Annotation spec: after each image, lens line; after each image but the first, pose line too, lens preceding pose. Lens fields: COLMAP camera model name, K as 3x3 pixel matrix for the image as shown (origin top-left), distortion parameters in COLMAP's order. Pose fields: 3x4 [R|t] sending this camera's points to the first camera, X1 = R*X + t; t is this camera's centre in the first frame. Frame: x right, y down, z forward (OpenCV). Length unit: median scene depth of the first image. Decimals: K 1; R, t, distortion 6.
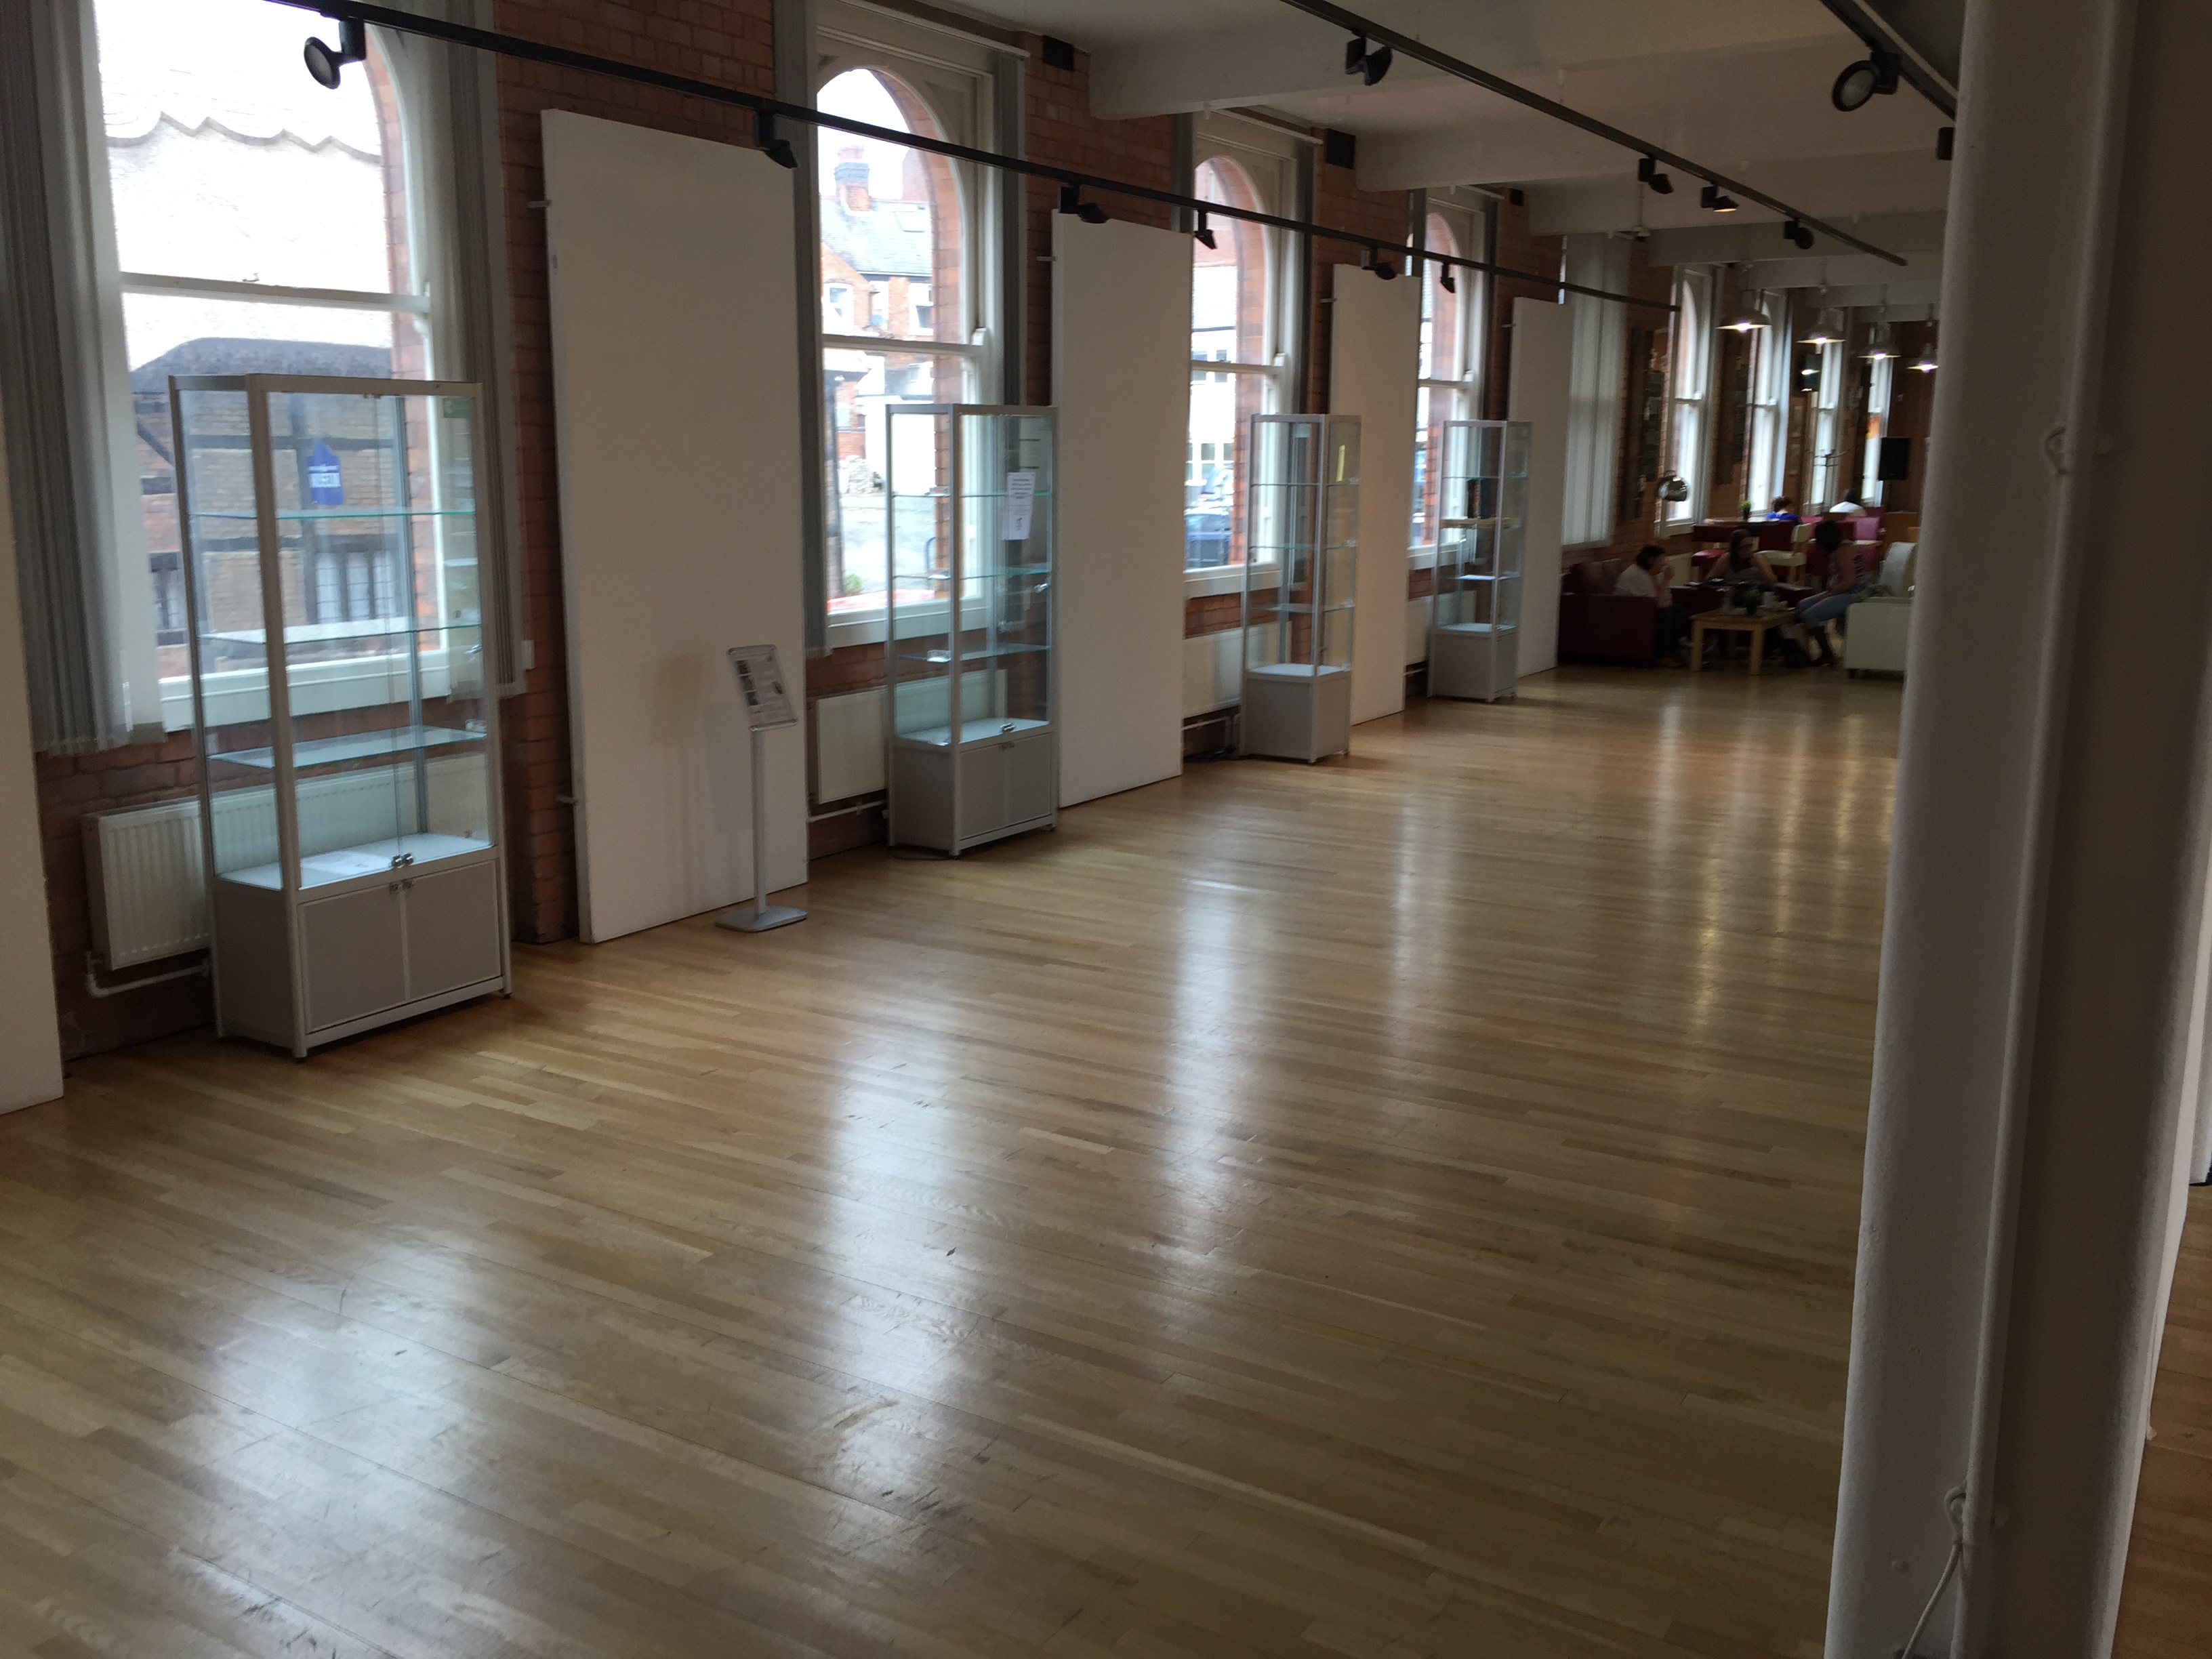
lens RADIAL K [[1925.3, 0, 1105.5], [0, 1925.3, 827.1], [0, 0, 1]] dist [0.029725, -0.000251]
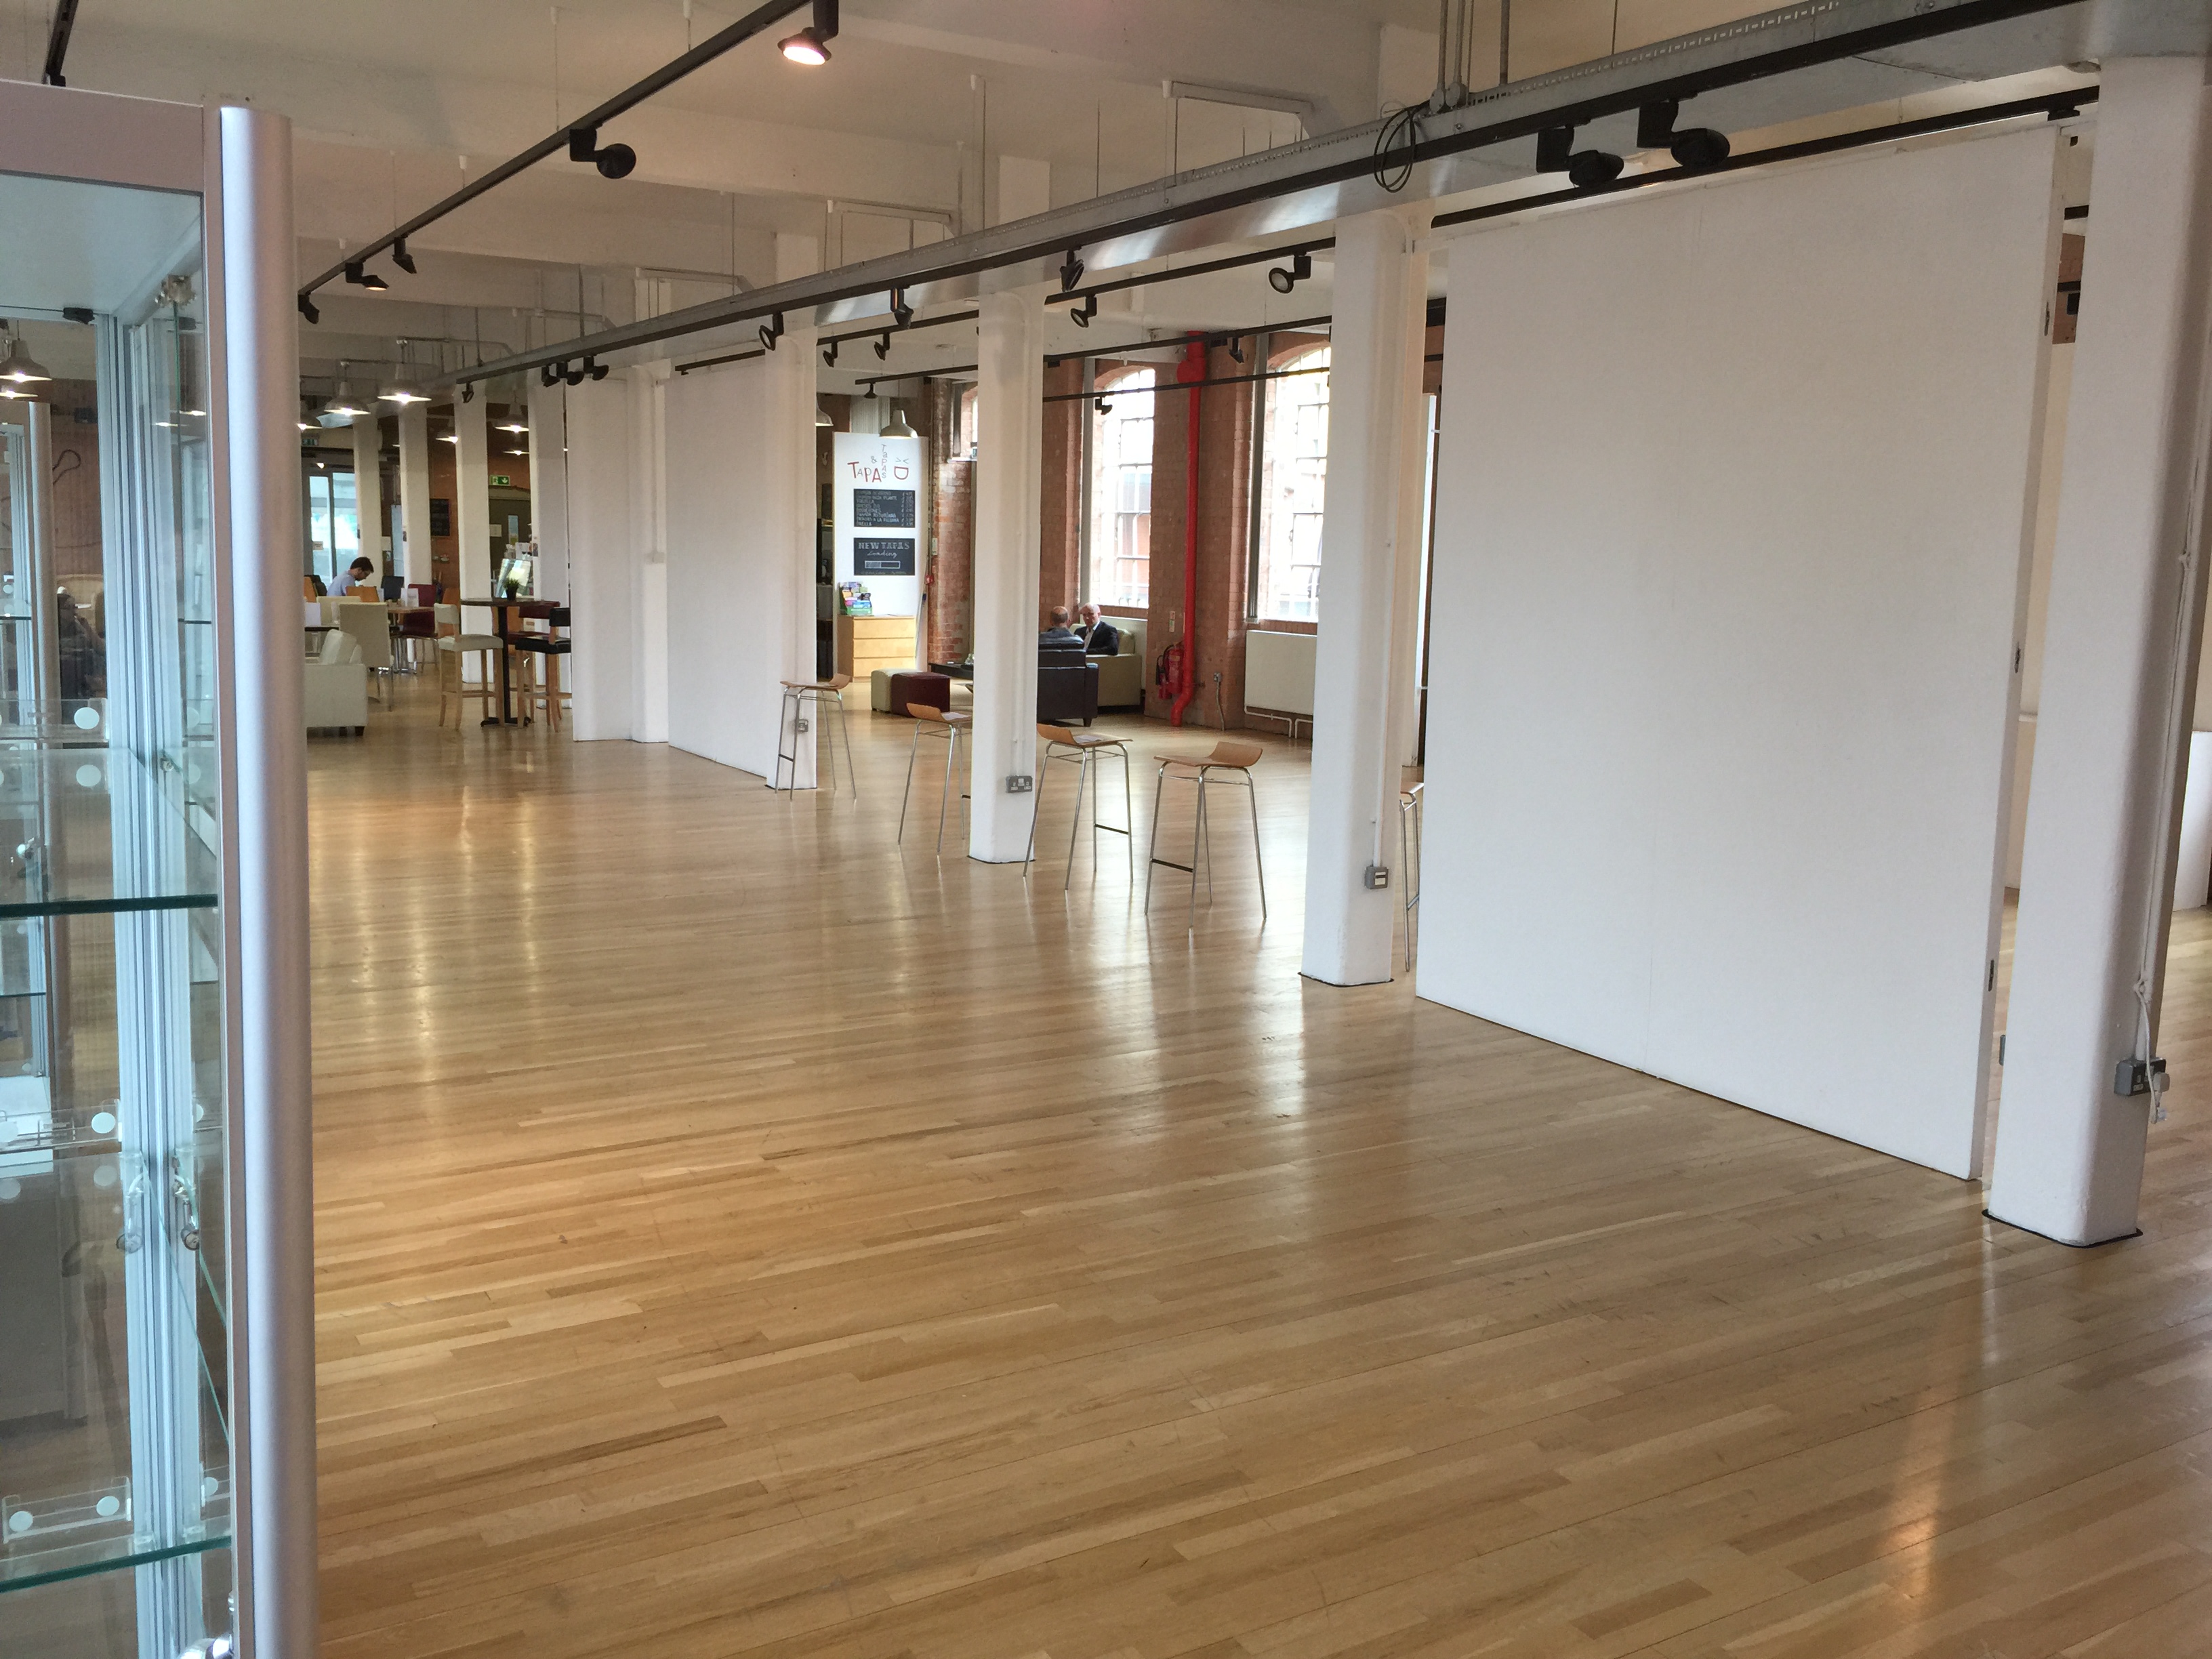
lens RADIAL K [[1925.3, 0, 1111.7], [0, 1925.3, 826.5], [0, 0, 1]] dist [0.029725, -0.000251]
pose [[0.462412, -0.129922, 0.877095, -0.854637], [0.152686, 0.986097, 0.065571, -0.079271], [-0.873420, 0.103599, 0.475820, 0.352728]]
